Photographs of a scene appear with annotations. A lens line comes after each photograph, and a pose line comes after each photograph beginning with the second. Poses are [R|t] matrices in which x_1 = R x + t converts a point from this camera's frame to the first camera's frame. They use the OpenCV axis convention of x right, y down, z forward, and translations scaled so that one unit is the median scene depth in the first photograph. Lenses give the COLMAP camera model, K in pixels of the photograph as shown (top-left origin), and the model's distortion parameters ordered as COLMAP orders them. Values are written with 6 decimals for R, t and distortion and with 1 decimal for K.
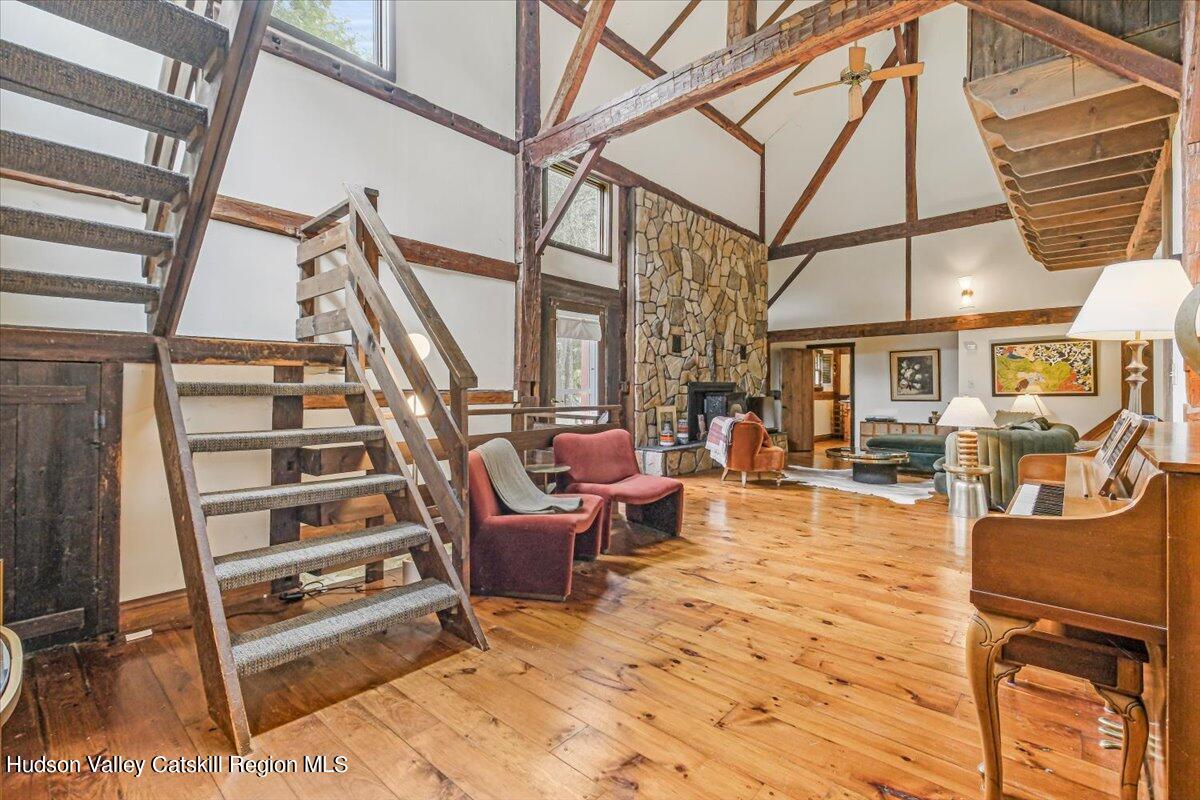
lens RADIAL K [[529.1, 0, 604.6], [0, 529.1, 393.1], [0, 0, 1]] dist [0.000356, -0.000182]
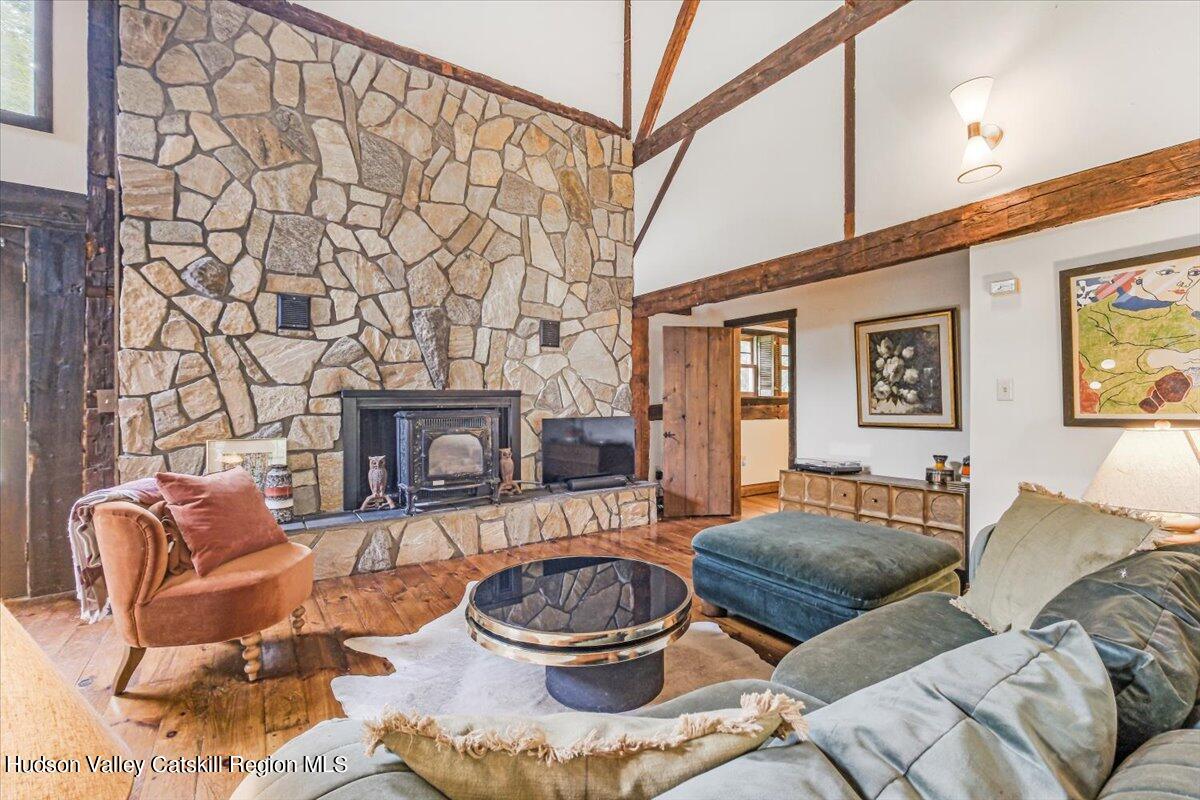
lens RADIAL K [[529.1, 0, 595.4], [0, 529.1, 399.8], [0, 0, 1]] dist [0.000356, -0.000182]
pose [[0.970577, -0.003821, -0.240762, 0.481586], [0.002316, 0.999976, -0.006532, -0.007926], [0.240781, 0.005782, 0.970562, 0.550686]]
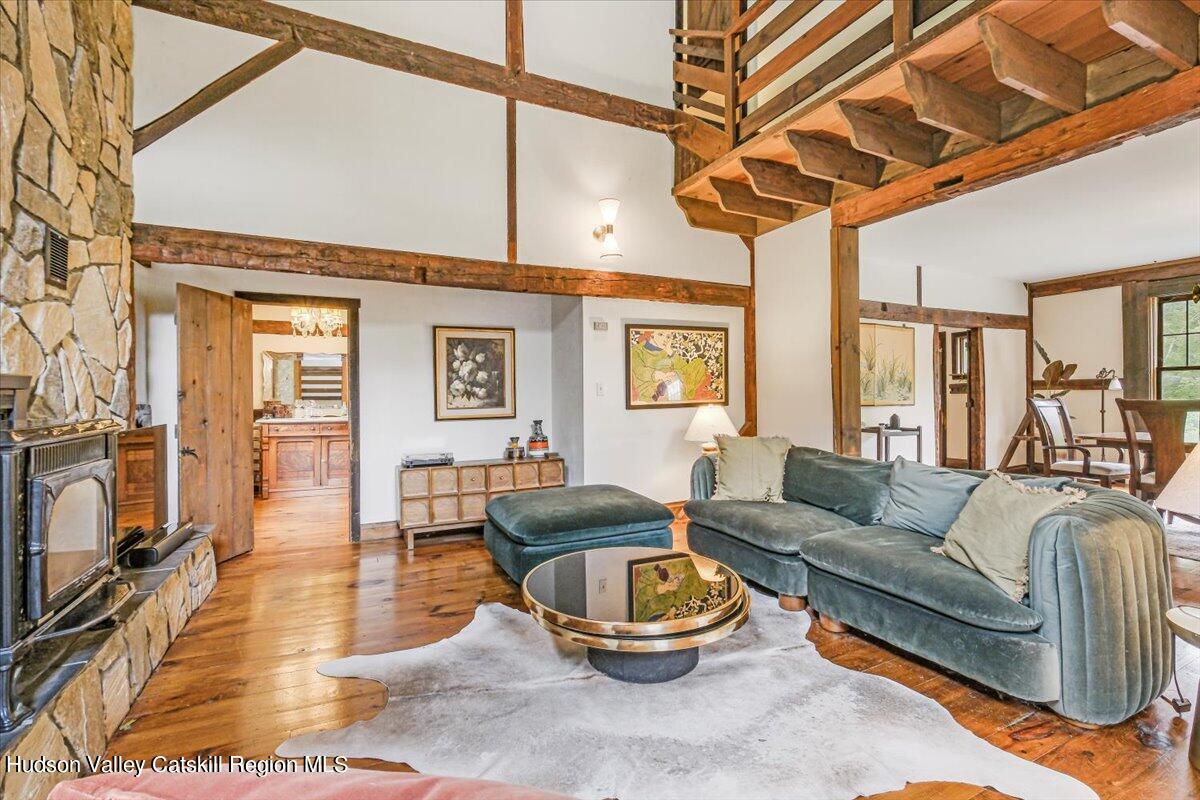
lens RADIAL K [[529.1, 0, 602.5], [0, 529.1, 392.1], [0, 0, 1]] dist [0.000356, -0.000182]
pose [[0.366500, 0.000850, 0.930418, 0.136390], [0.012211, 0.999909, -0.005724, -0.009733], [-0.930338, 0.013460, 0.366457, 0.739717]]
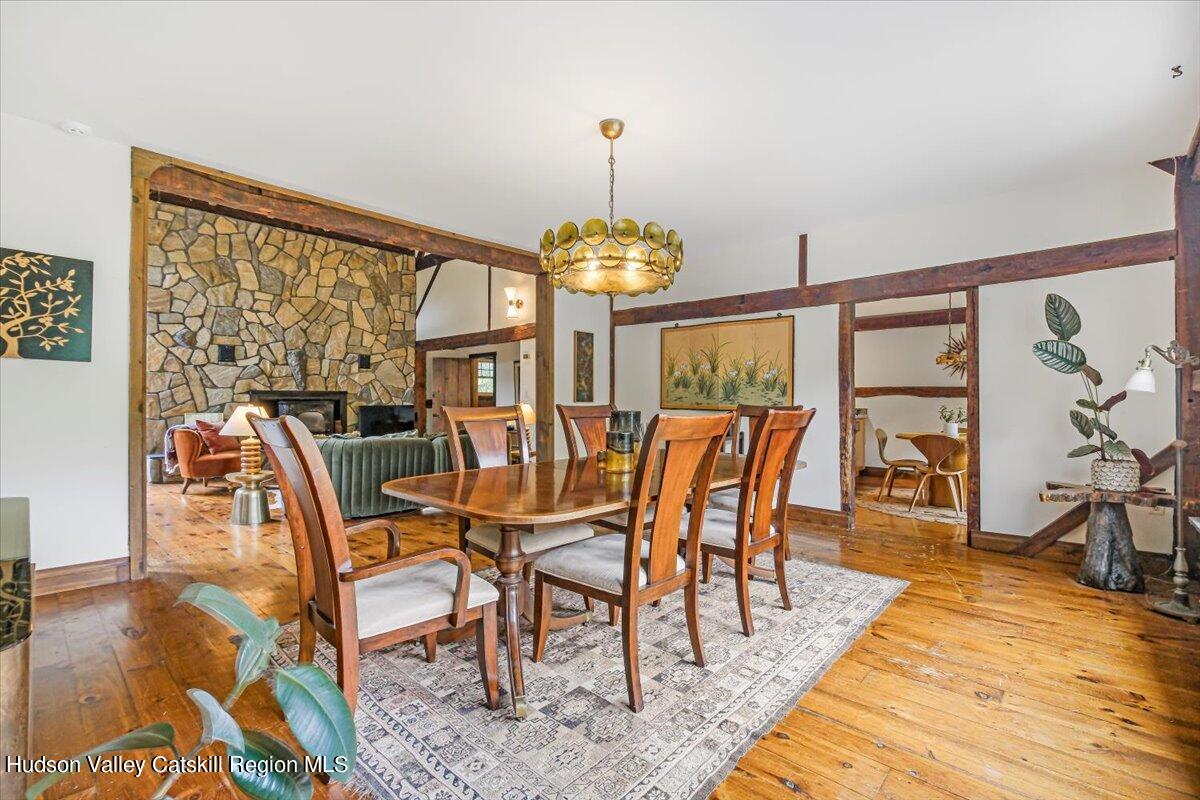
lens RADIAL K [[529.1, 0, 591.7], [0, 529.1, 403.1], [0, 0, 1]] dist [0.000356, -0.000182]
pose [[0.999836, 0.003872, -0.017715, 0.796847], [-0.003826, 0.999989, 0.002651, -0.001766], [0.017725, -0.002583, 0.999840, -0.011450]]
